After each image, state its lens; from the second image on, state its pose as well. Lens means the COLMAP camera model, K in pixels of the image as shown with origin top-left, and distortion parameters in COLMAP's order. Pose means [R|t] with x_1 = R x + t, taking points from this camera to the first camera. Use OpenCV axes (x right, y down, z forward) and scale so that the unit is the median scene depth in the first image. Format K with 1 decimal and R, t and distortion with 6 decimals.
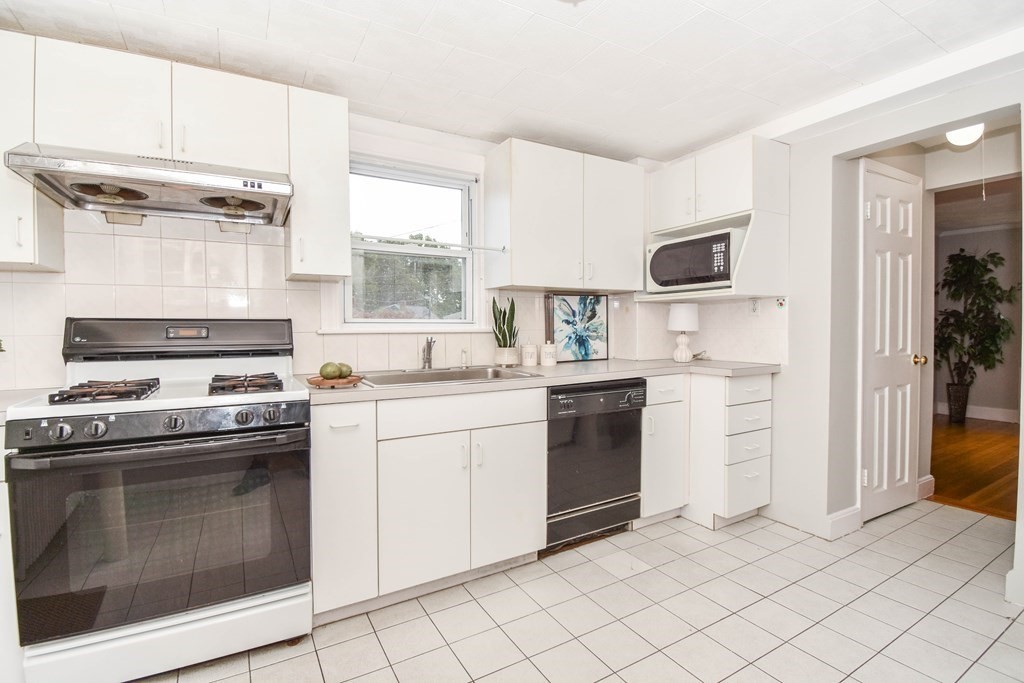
lens RADIAL K [[478.2, 0, 514.3], [0, 478.2, 333.3], [0, 0, 1]] dist [-0.000364, -0.000307]
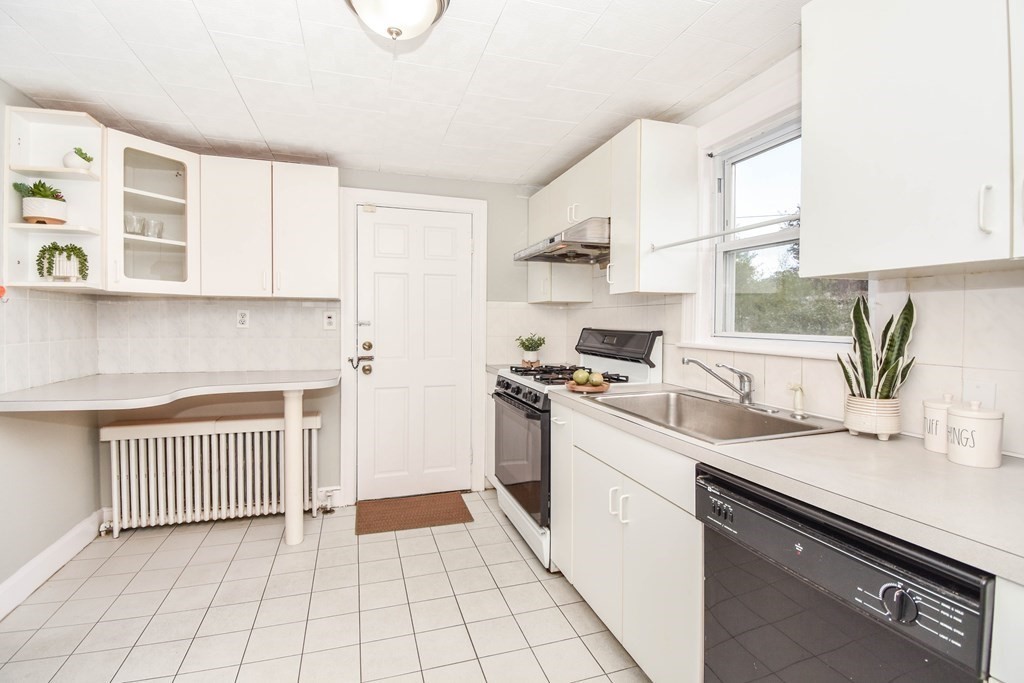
lens RADIAL K [[478.2, 0, 514.3], [0, 478.2, 333.3], [0, 0, 1]] dist [-0.000364, -0.000307]
pose [[-0.206886, 0.027262, -0.977985, 0.560049], [-0.018599, 0.999321, 0.031792, -0.045835], [0.978188, 0.024767, -0.206239, 0.754570]]
